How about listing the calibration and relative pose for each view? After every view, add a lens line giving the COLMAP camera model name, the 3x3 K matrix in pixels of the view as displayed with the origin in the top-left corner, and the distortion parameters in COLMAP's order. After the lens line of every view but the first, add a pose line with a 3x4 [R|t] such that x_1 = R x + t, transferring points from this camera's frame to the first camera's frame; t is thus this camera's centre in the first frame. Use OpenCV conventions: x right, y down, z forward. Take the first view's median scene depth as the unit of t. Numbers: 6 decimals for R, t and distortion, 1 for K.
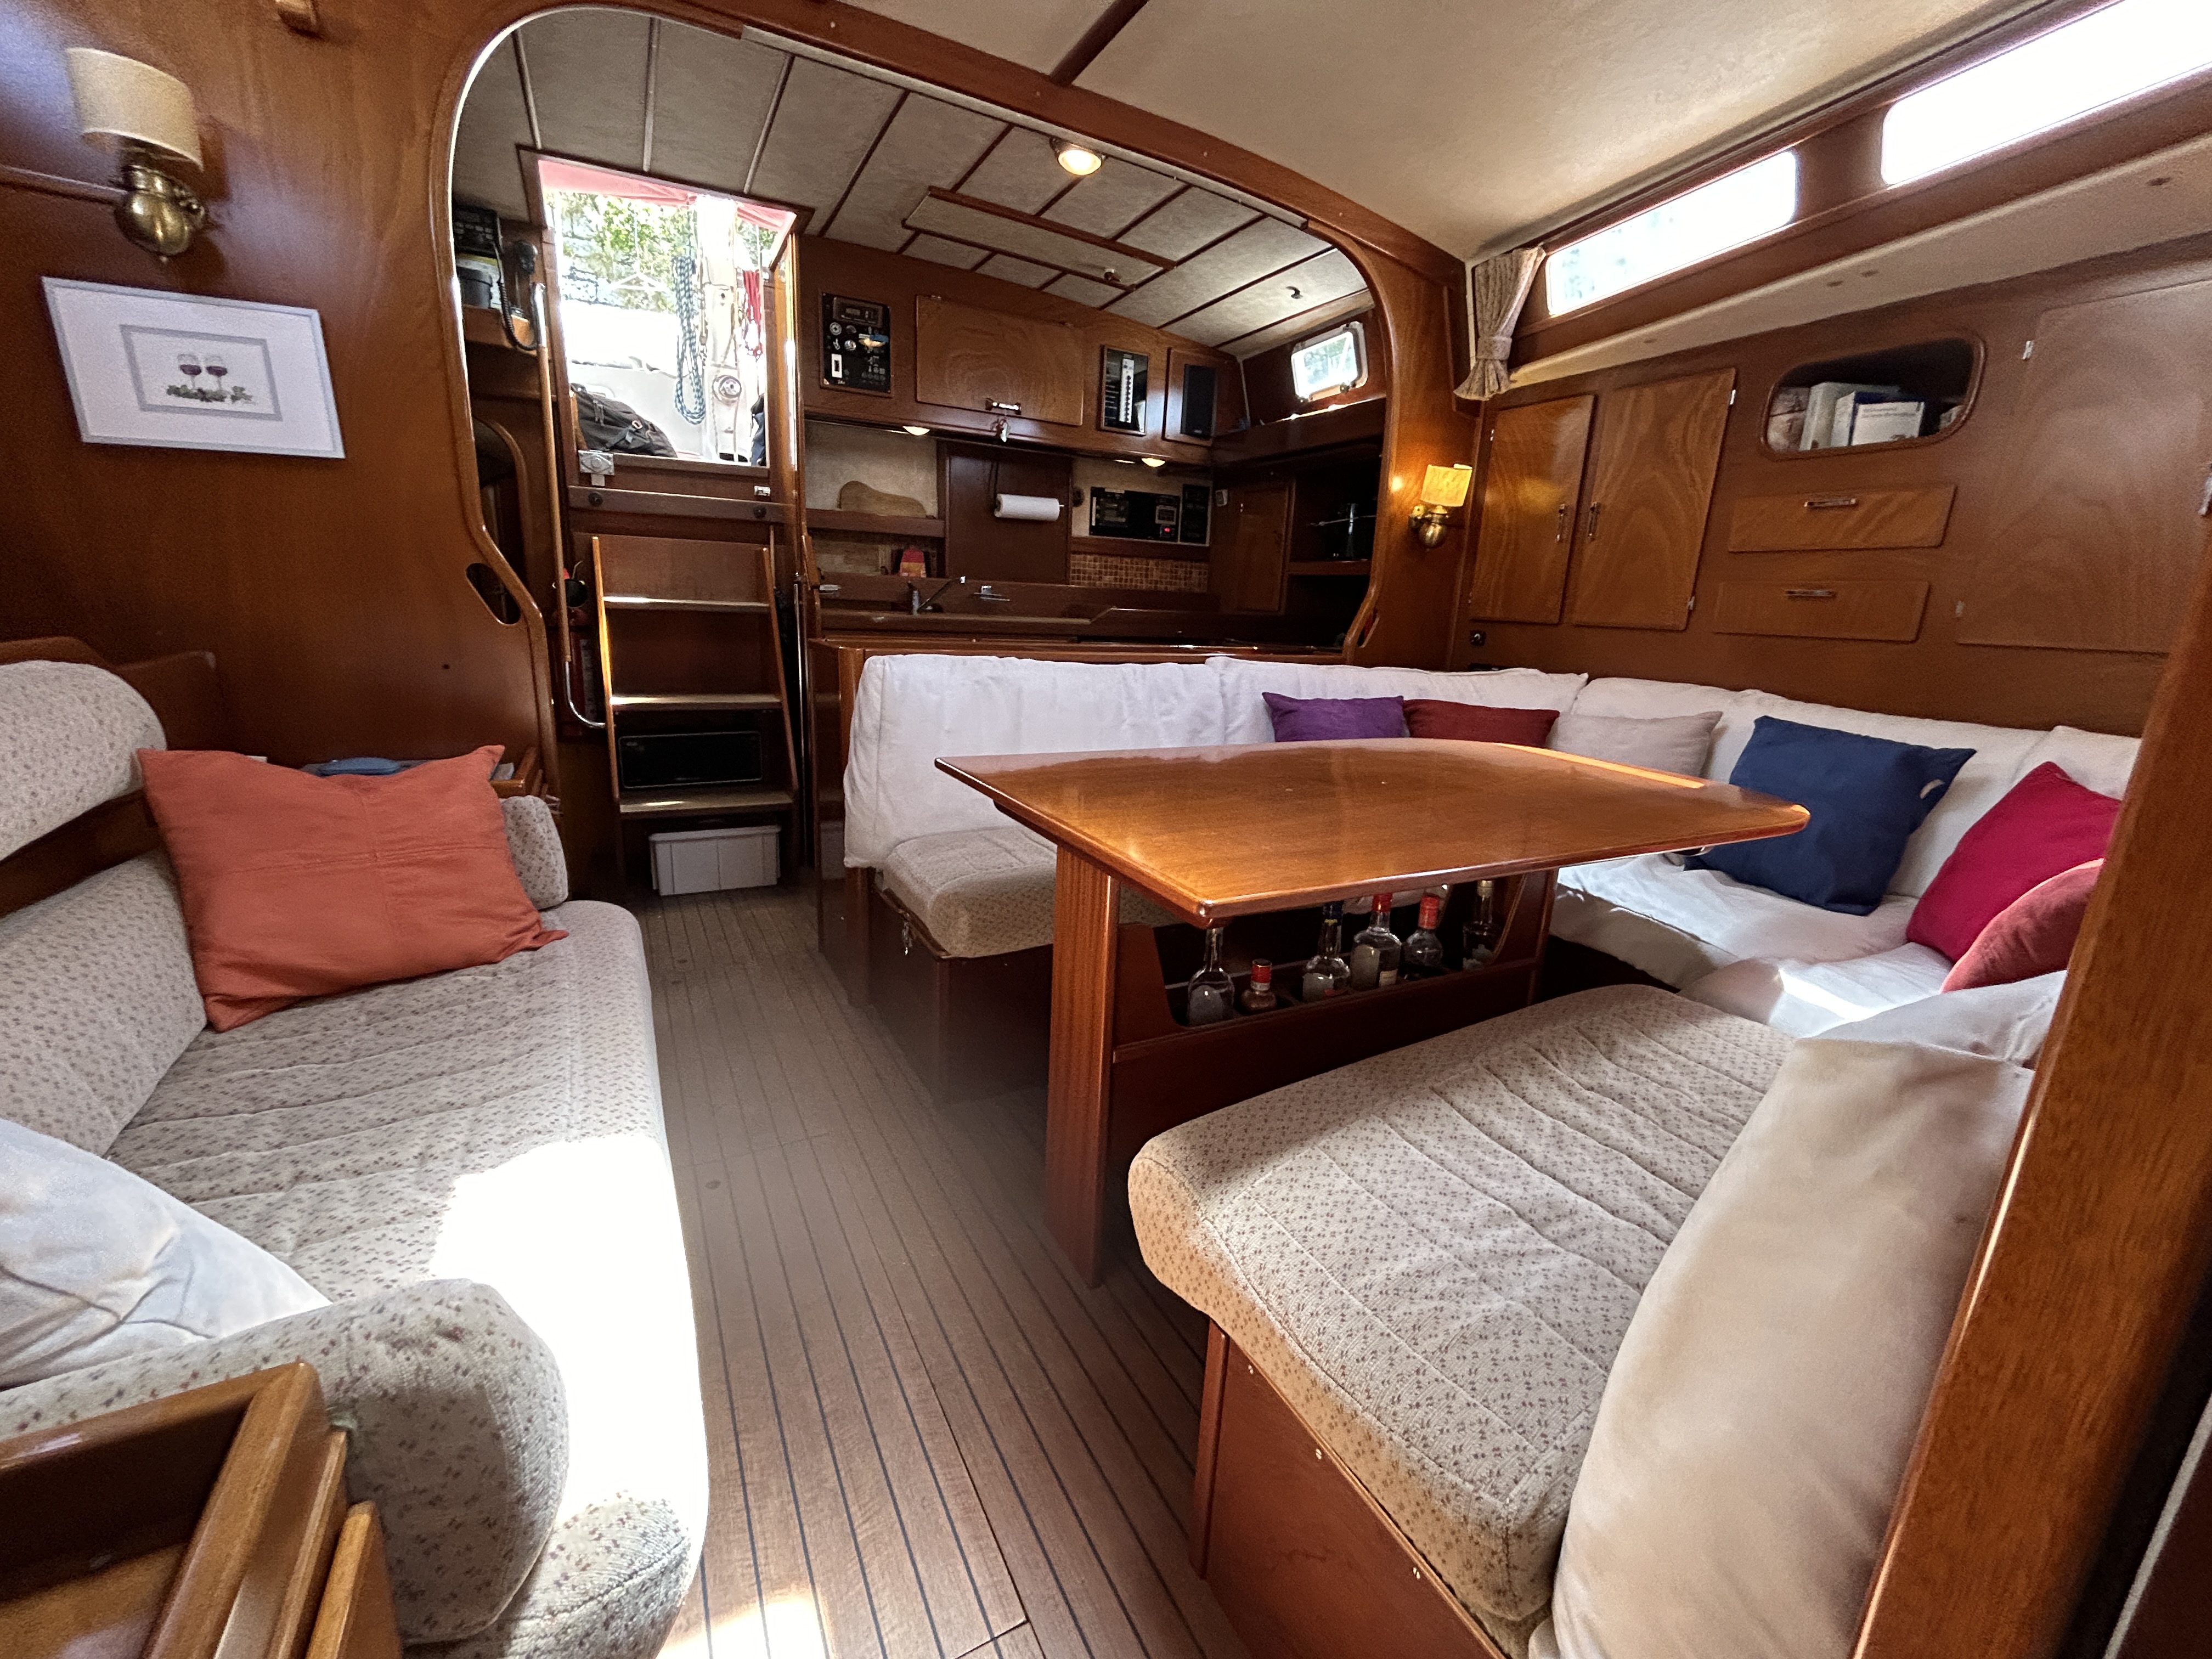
lens RADIAL K [[887.6, 0, 1098.0], [0, 887.6, 823.8], [0, 0, 1]] dist [-0.001327, -0.000233]
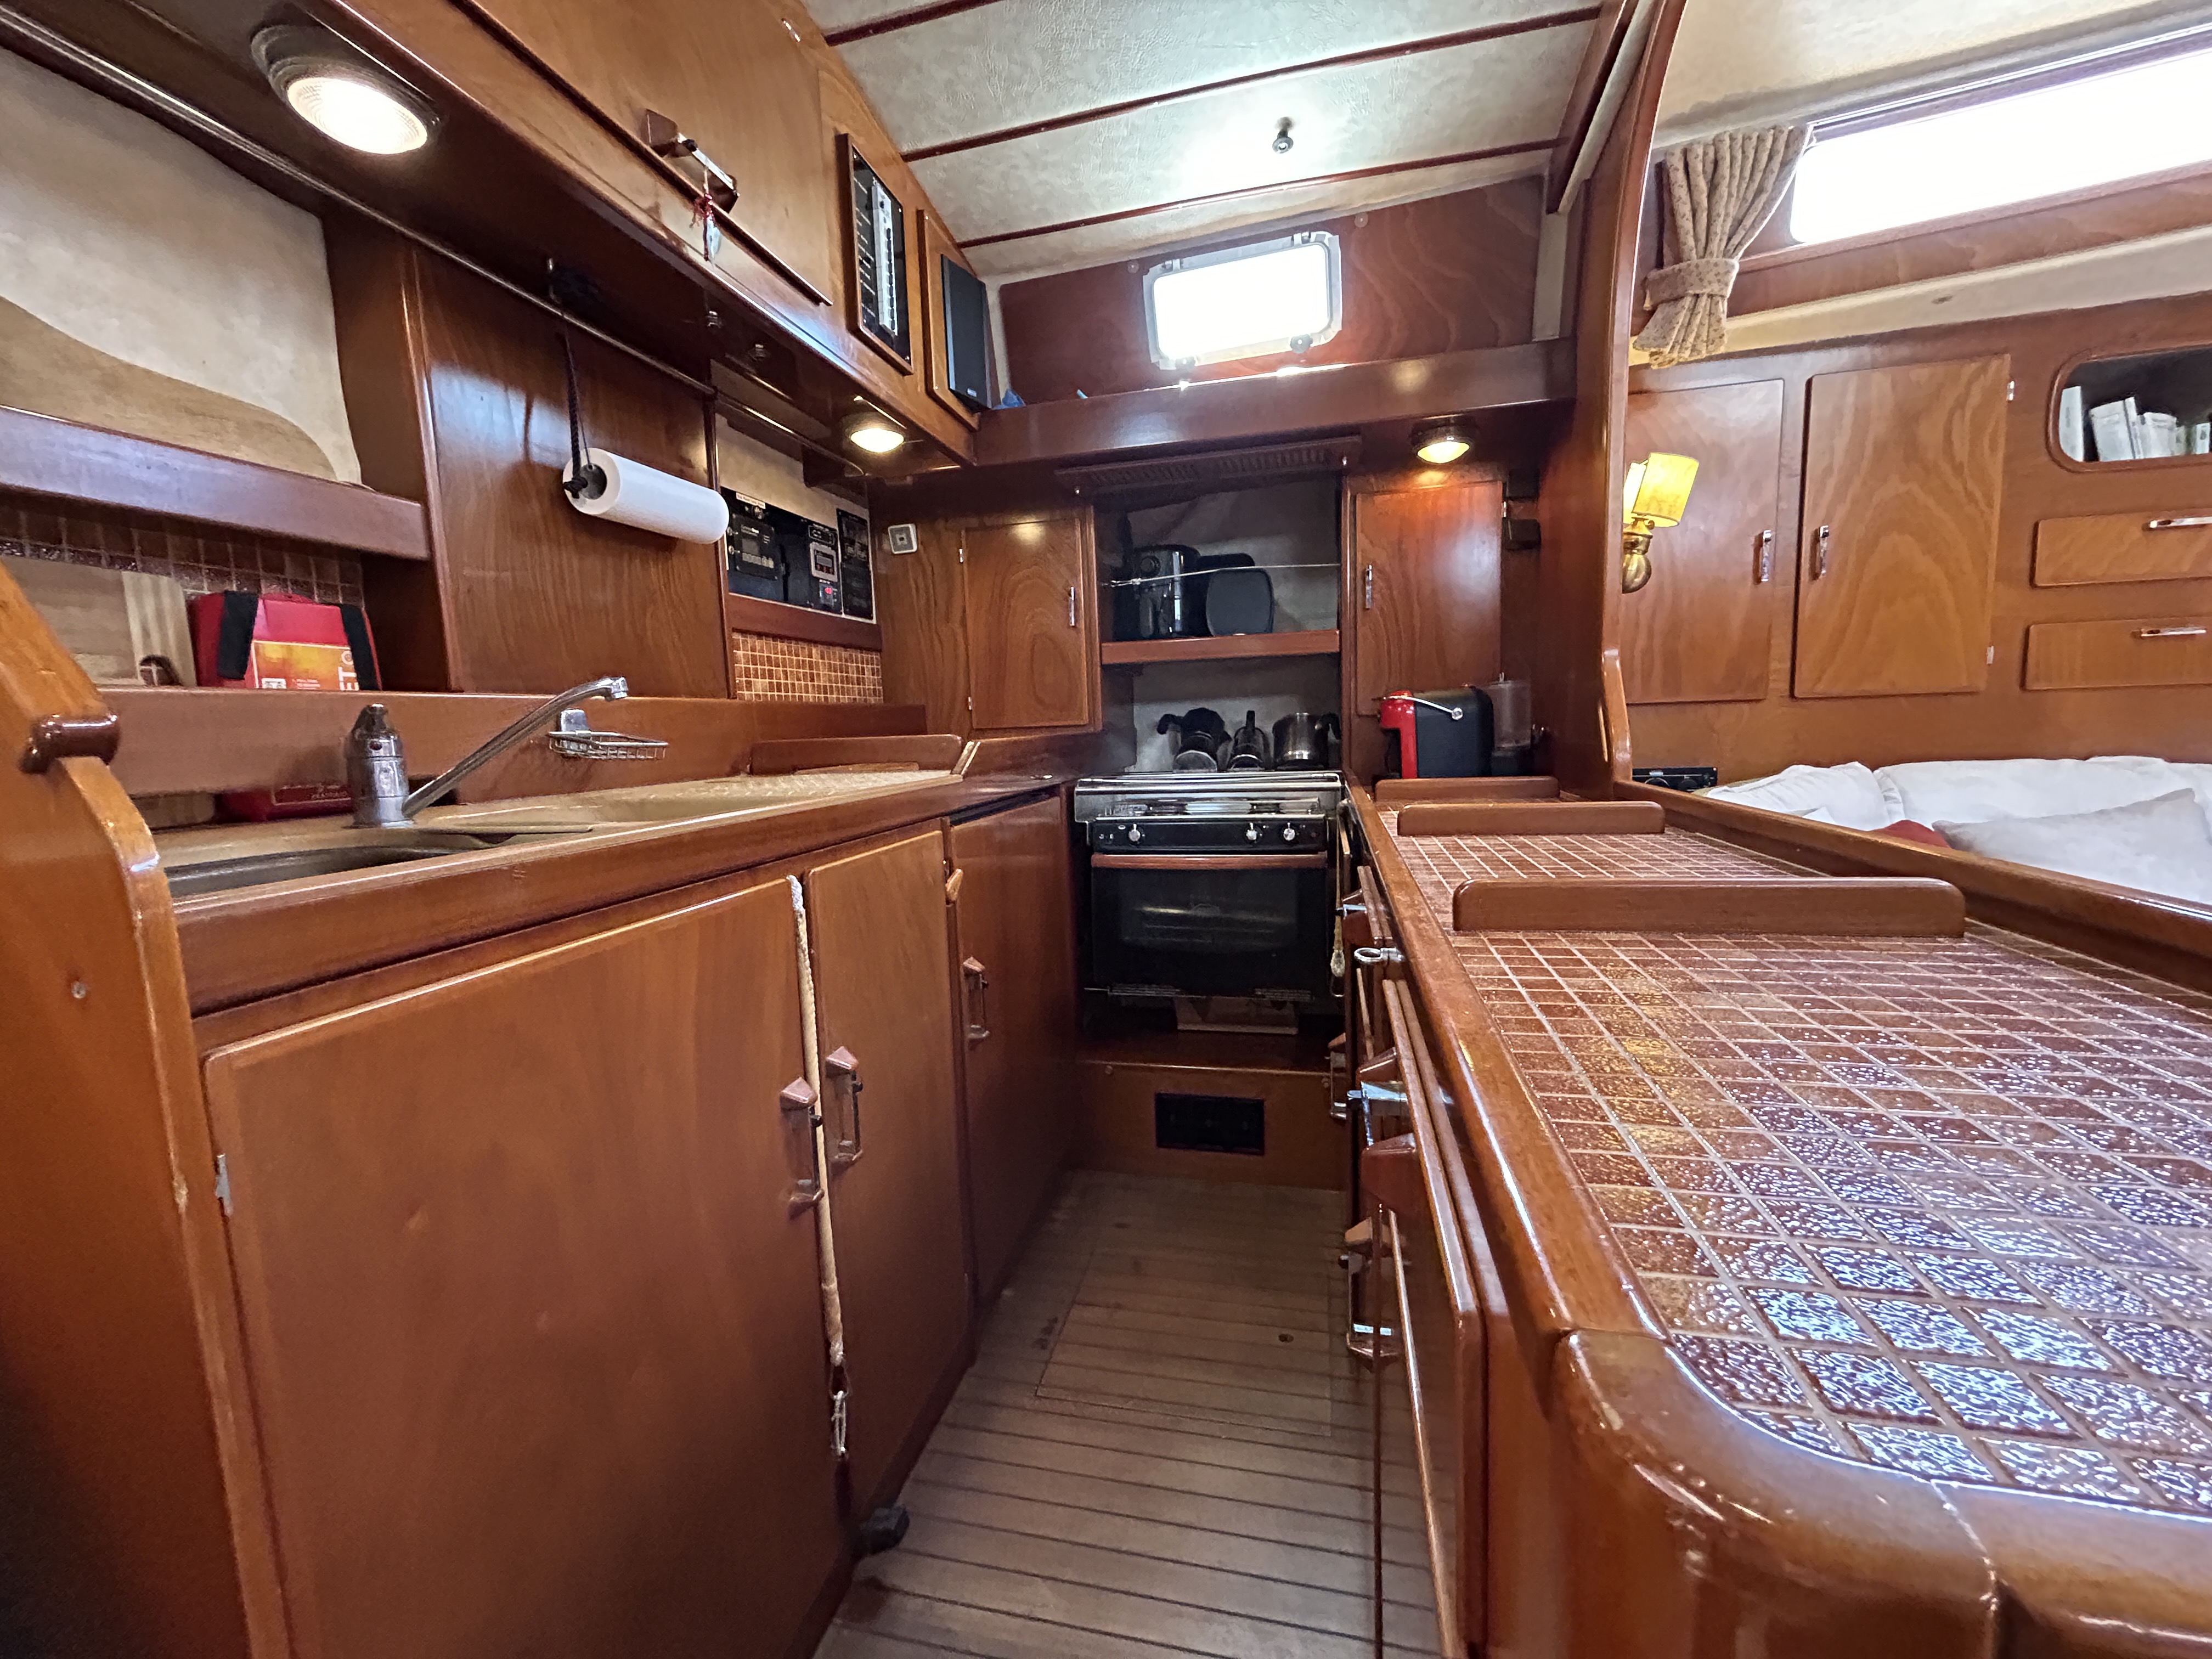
lens RADIAL K [[887.6, 0, 1098.0], [0, 887.6, 823.8], [0, 0, 1]] dist [-0.001327, -0.000233]
pose [[0.664531, -0.154677, 0.731077, -0.263384], [0.245569, 0.969209, -0.018157, -0.181758], [-0.705758, 0.191596, 0.682053, 0.676476]]
